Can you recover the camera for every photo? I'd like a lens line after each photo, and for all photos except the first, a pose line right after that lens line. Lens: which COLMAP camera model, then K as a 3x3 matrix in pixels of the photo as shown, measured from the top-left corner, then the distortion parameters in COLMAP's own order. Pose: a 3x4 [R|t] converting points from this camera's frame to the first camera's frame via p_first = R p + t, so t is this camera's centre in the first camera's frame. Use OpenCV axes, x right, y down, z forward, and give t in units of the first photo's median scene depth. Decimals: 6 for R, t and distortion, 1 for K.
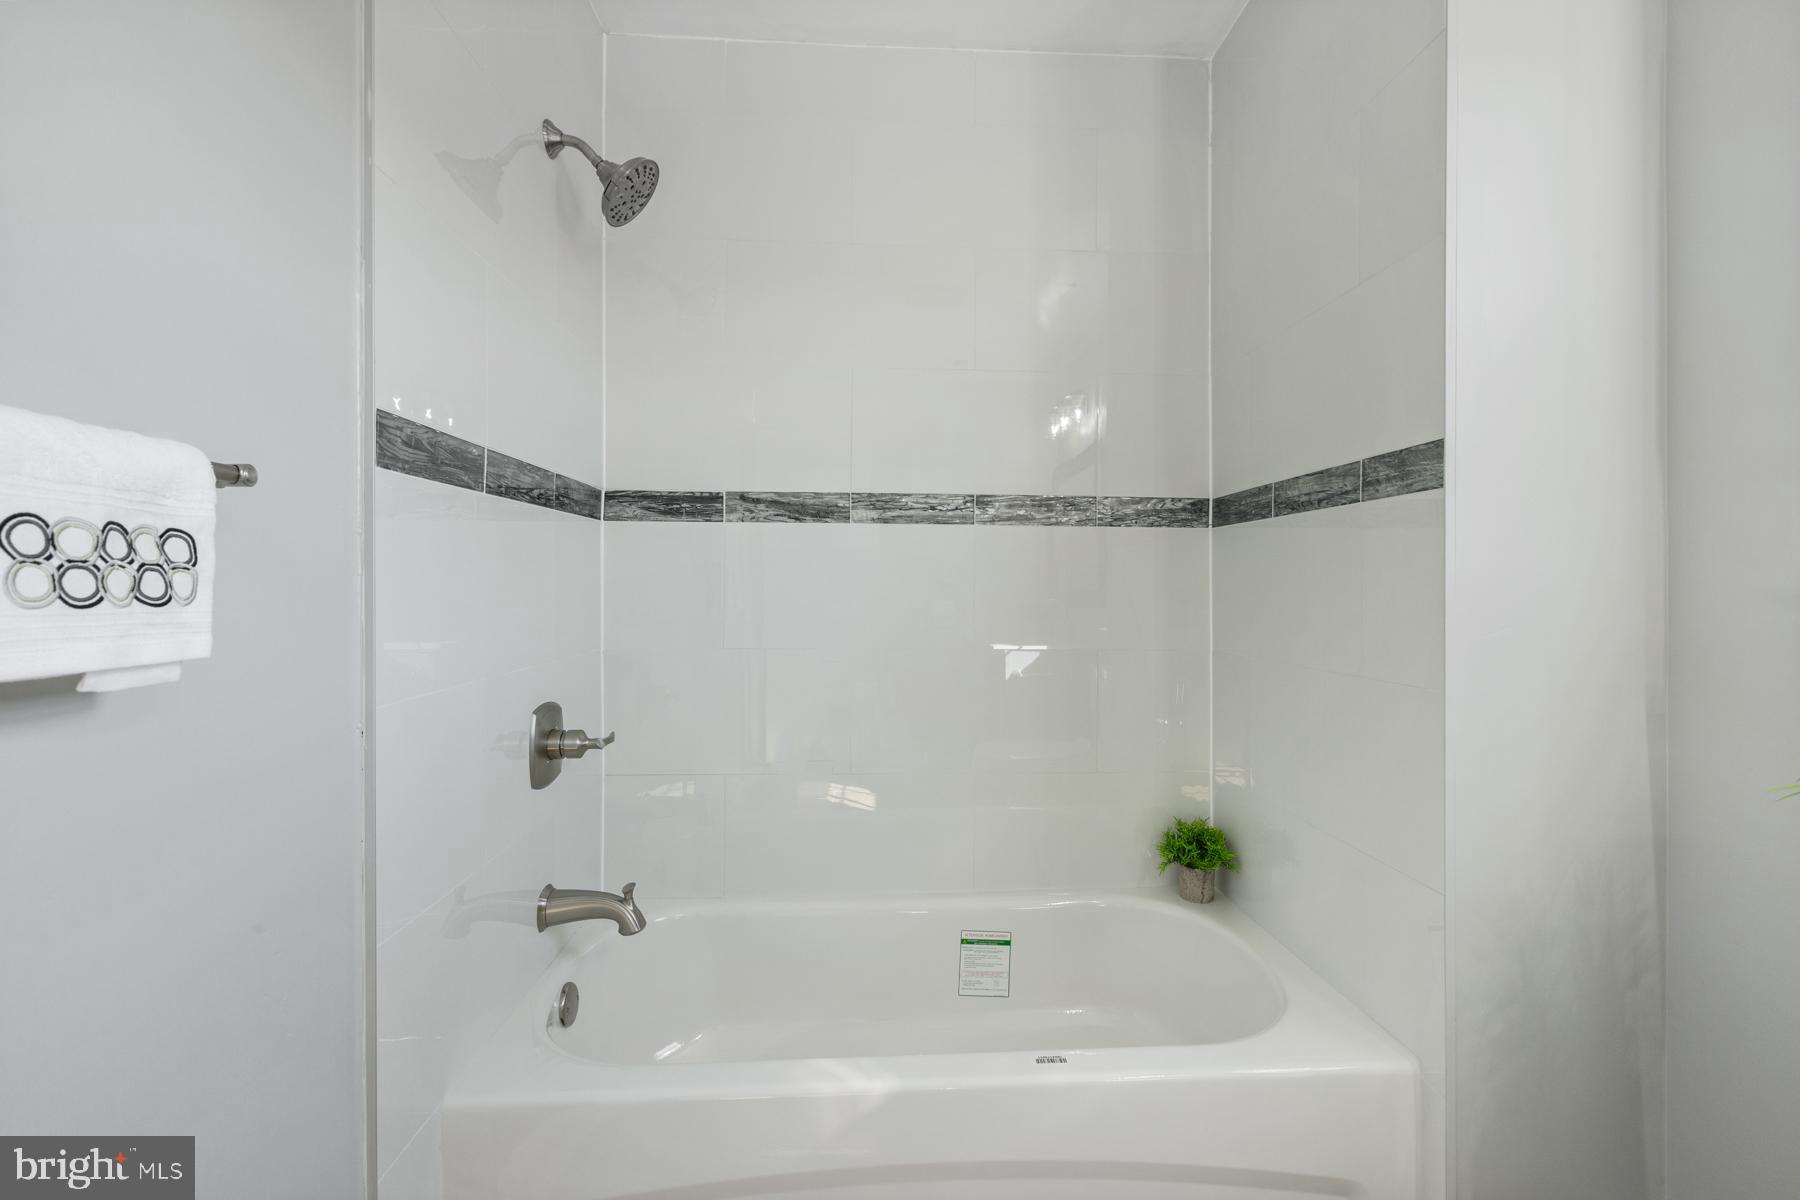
lens RADIAL K [[808.6, 0, 897.9], [0, 808.6, 586.4], [0, 0, 1]] dist [0.001073, -0.000067]
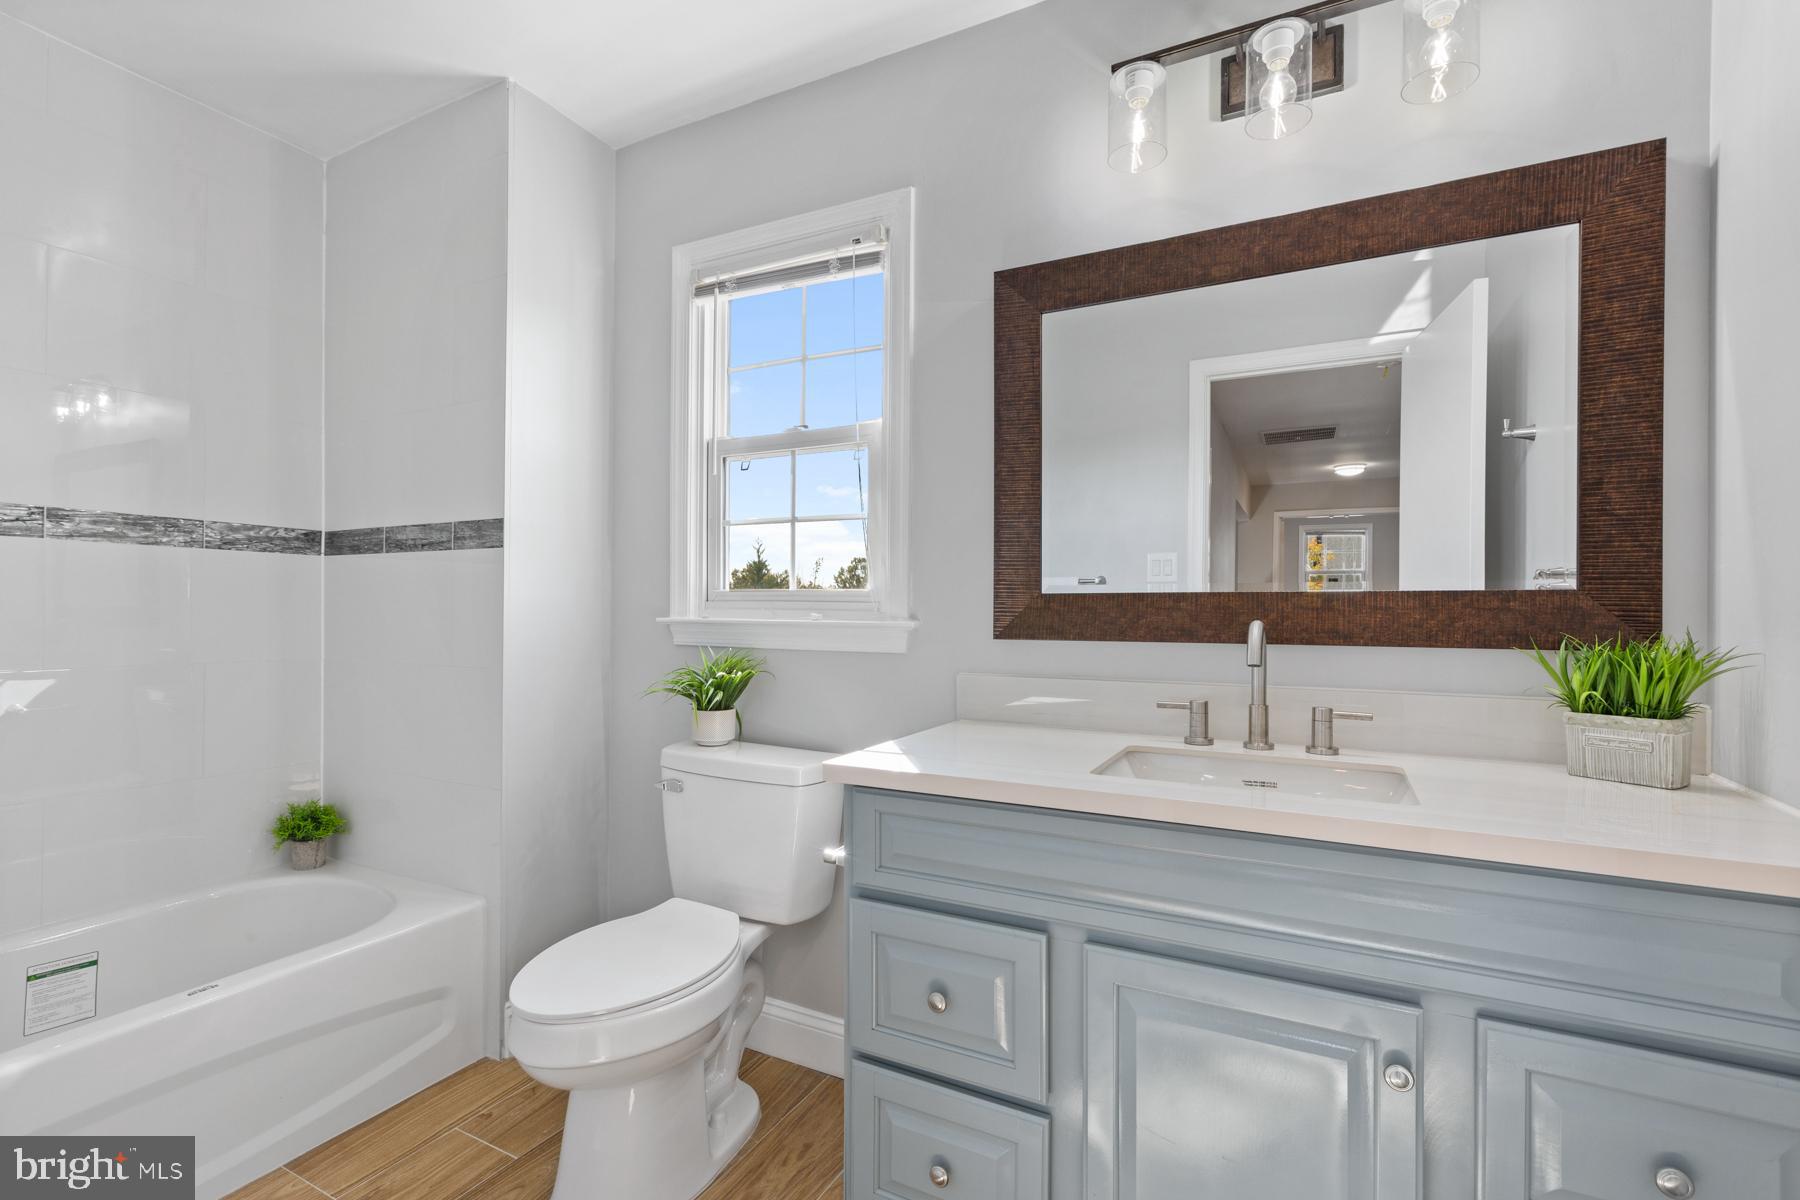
lens RADIAL K [[808.6, 0, 899.8], [0, 808.6, 599.9], [0, 0, 1]] dist [0.001073, -0.000067]
pose [[0.499277, 0.011092, 0.866371, -0.226291], [-0.004316, 0.999937, -0.010315, 0.000980], [-0.866432, 0.001411, 0.499294, -0.339630]]
